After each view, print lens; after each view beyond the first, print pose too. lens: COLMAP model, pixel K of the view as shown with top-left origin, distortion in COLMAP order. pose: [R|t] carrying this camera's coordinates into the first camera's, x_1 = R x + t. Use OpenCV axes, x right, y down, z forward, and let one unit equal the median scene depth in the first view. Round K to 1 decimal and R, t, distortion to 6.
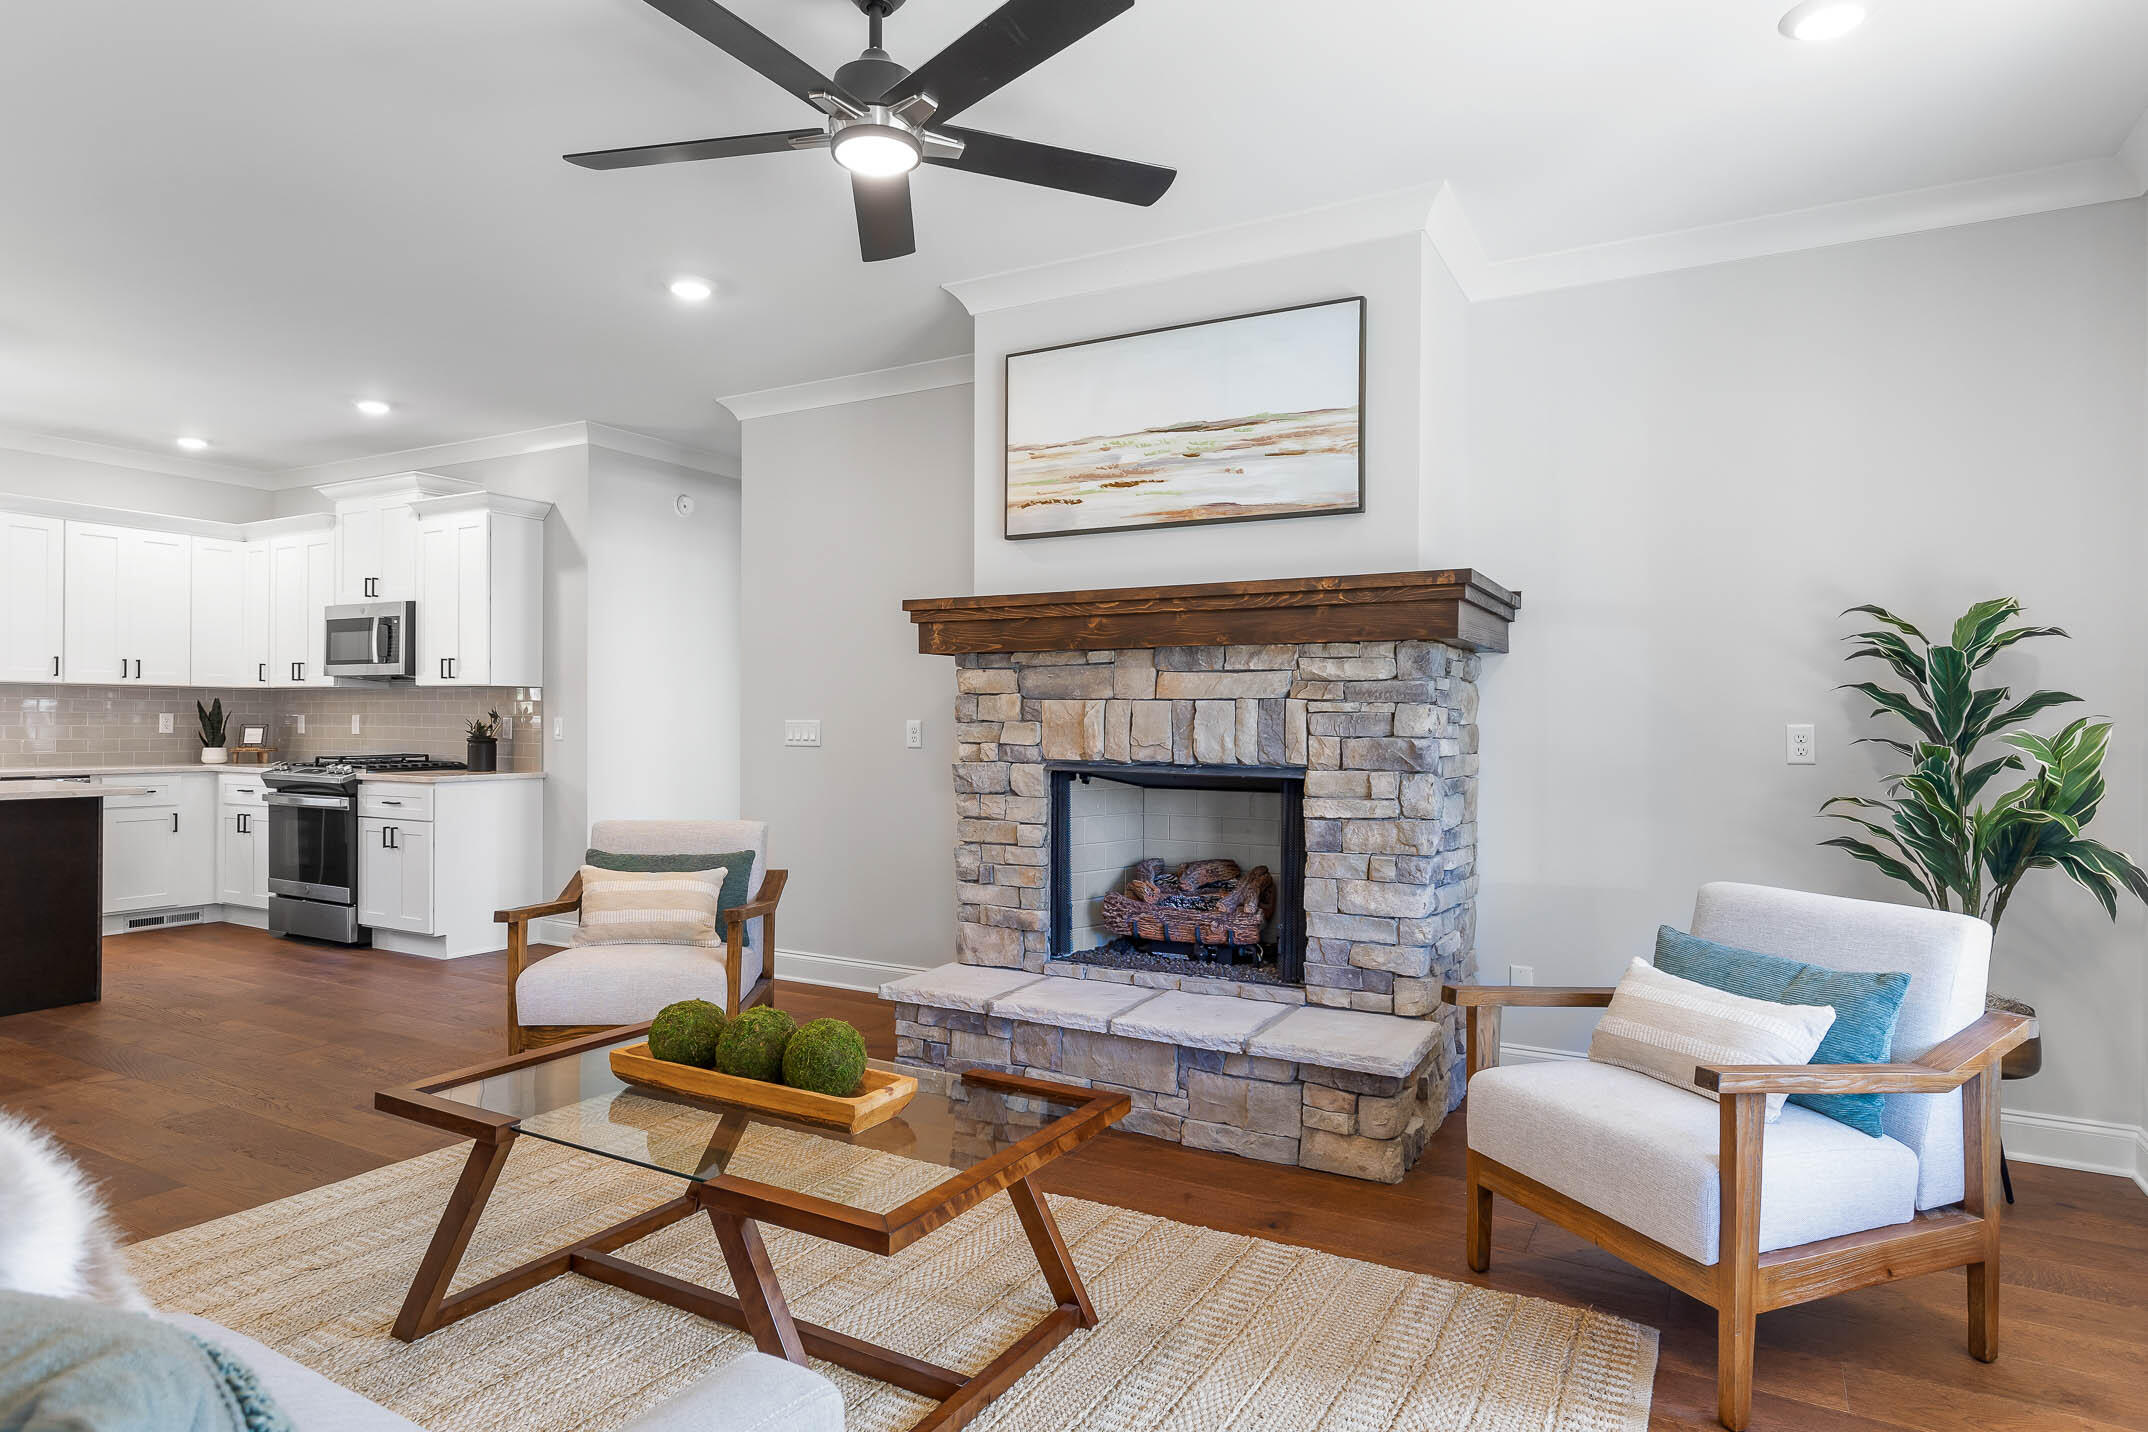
lens RADIAL K [[1200.3, 0, 1074.0], [0, 1200.3, 716.0], [0, 0, 1]] dist [-0.003181, -0.000185]
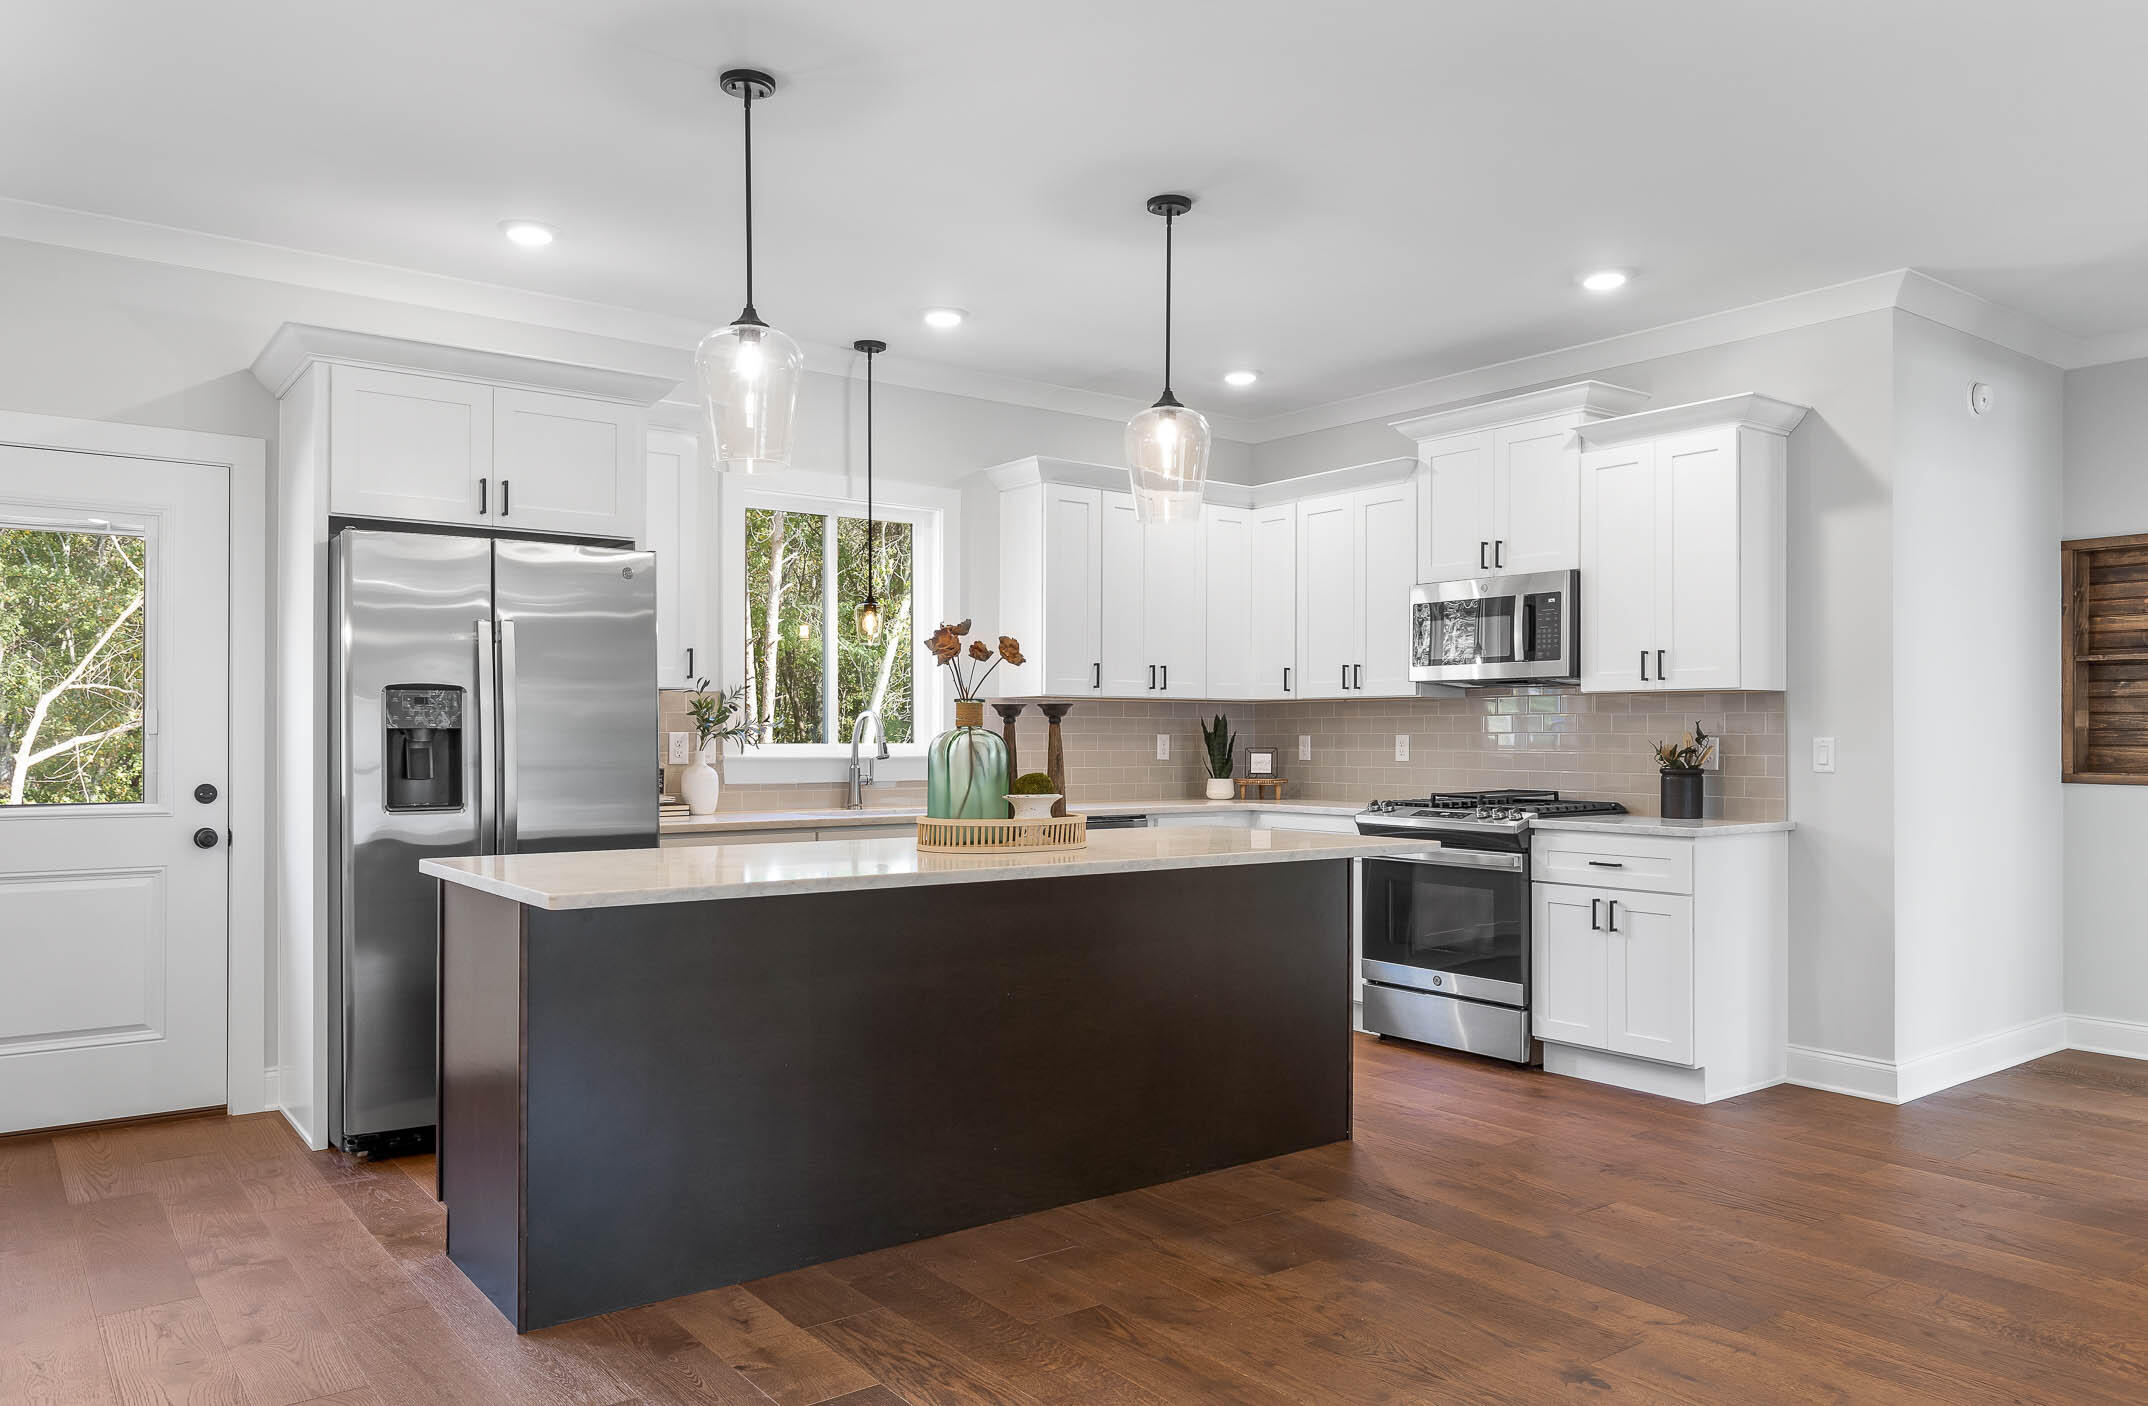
lens RADIAL K [[1475.2, 0, 1033.4], [0, 1475.2, 722.6], [0, 0, 1]] dist [-0.000570, 0.000179]
pose [[0.907404, -0.008482, -0.420173, -0.773195], [0.005414, 0.999949, -0.008496, -0.003770], [0.420224, 0.005435, 0.907404, 0.159345]]
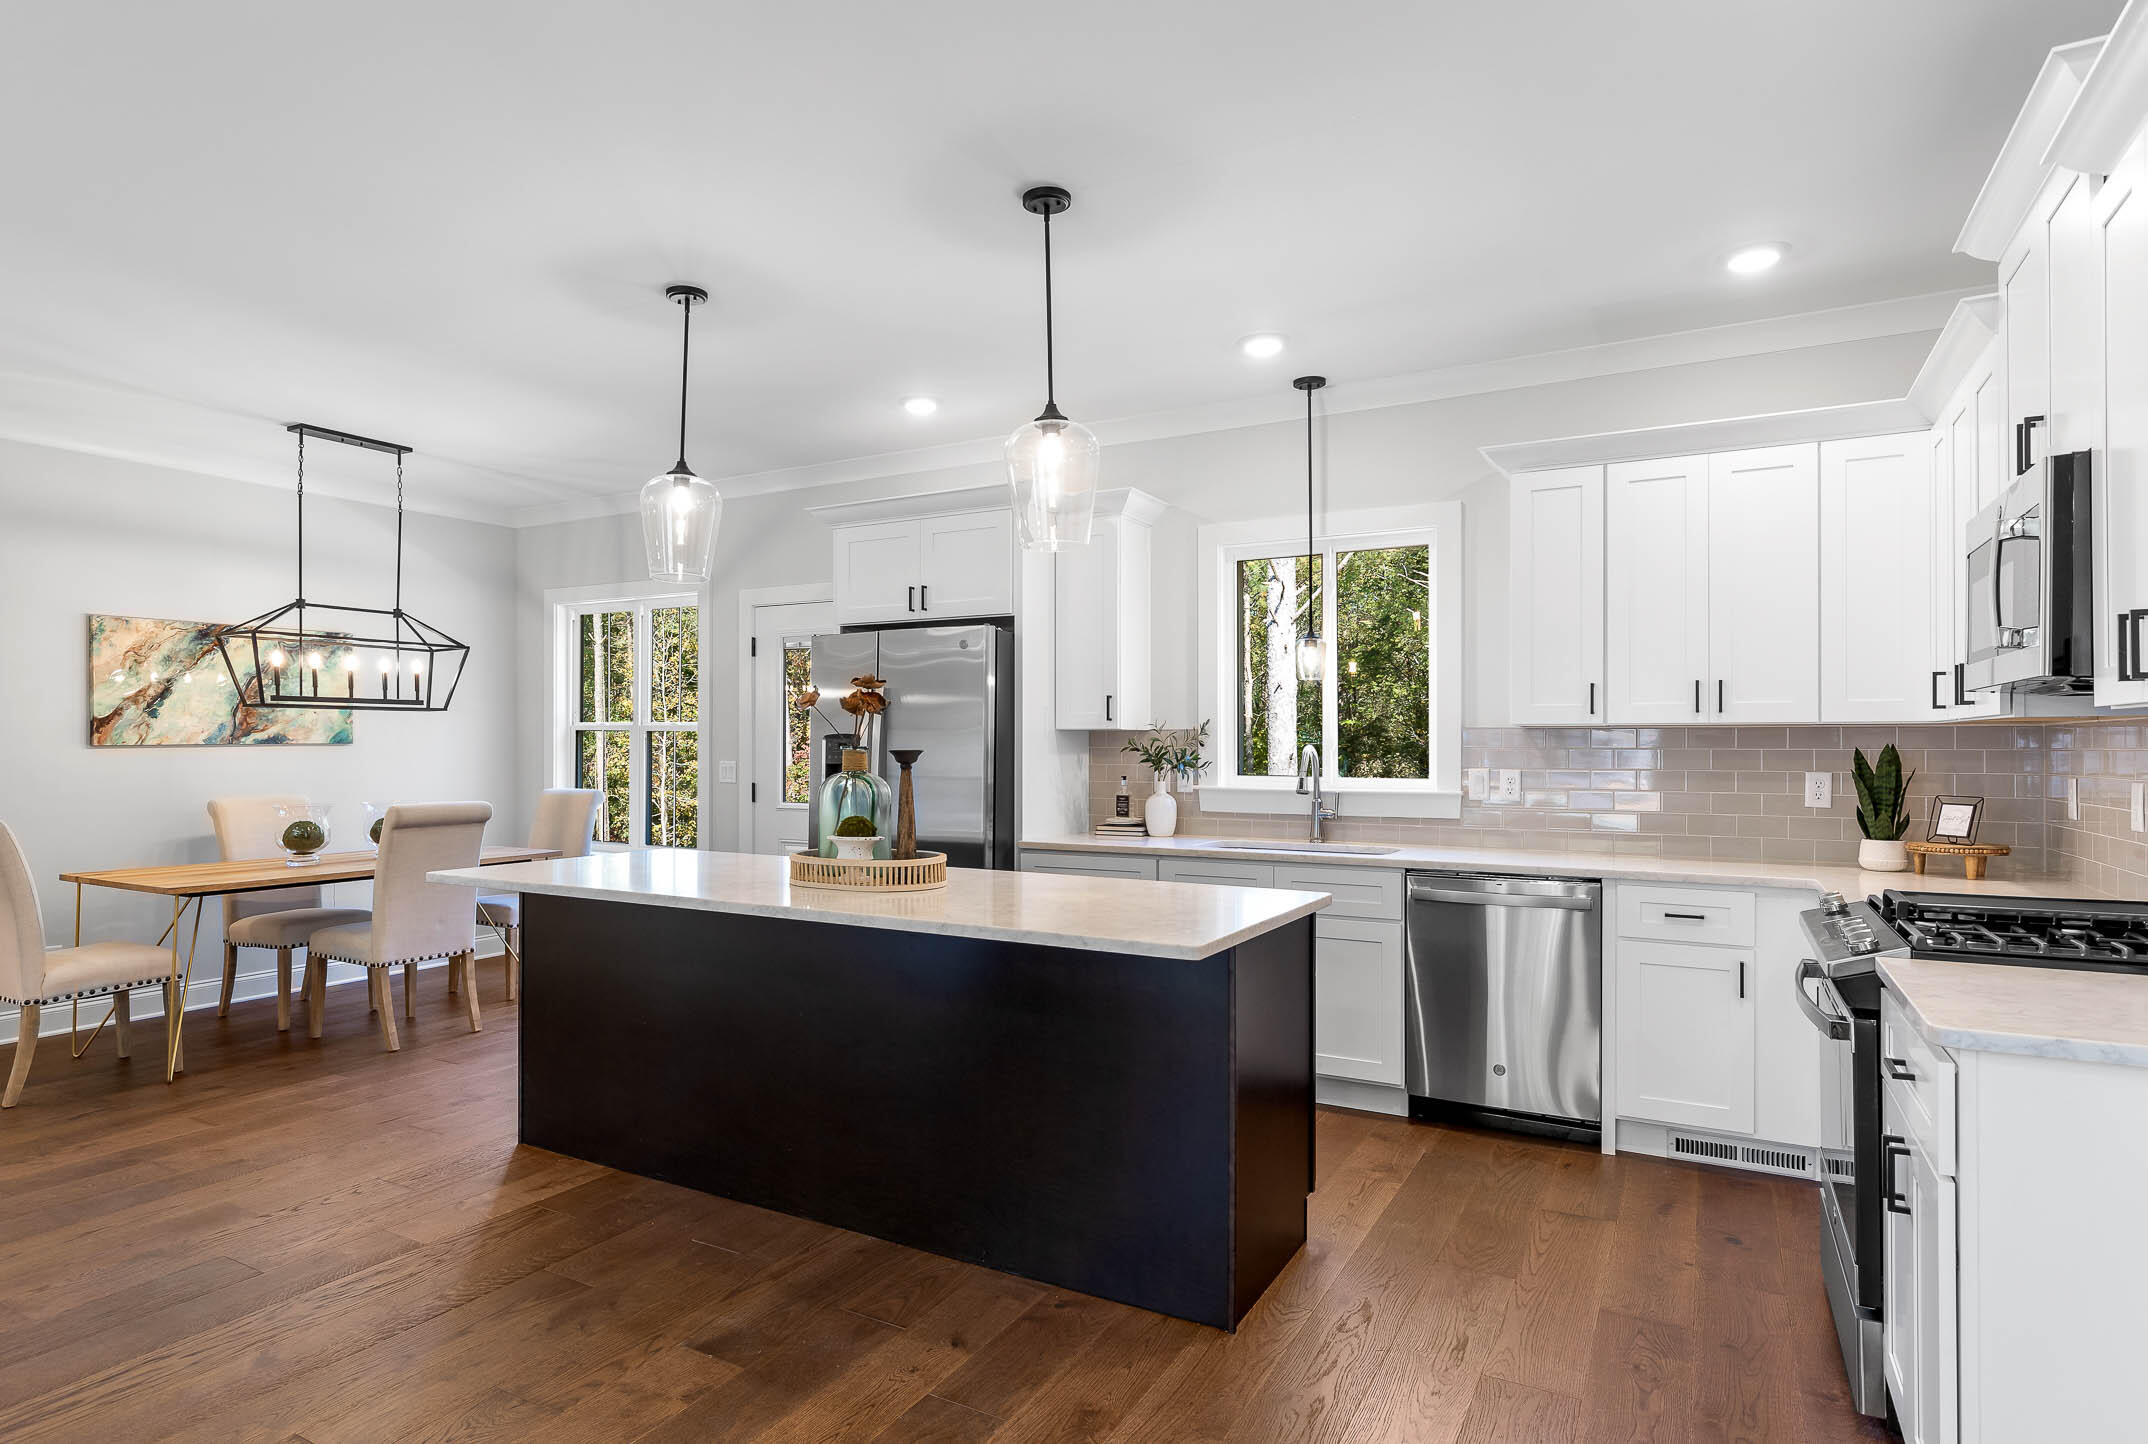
lens RADIAL K [[1177.1, 0, 1065.6], [0, 1177.1, 735.6], [0, 0, 1]] dist [-0.000130, 0.000213]
pose [[-0.016595, -0.012071, -0.999789, -0.363087], [0.004023, 0.999918, -0.012140, -0.024796], [0.999854, -0.004223, -0.016545, 1.182166]]
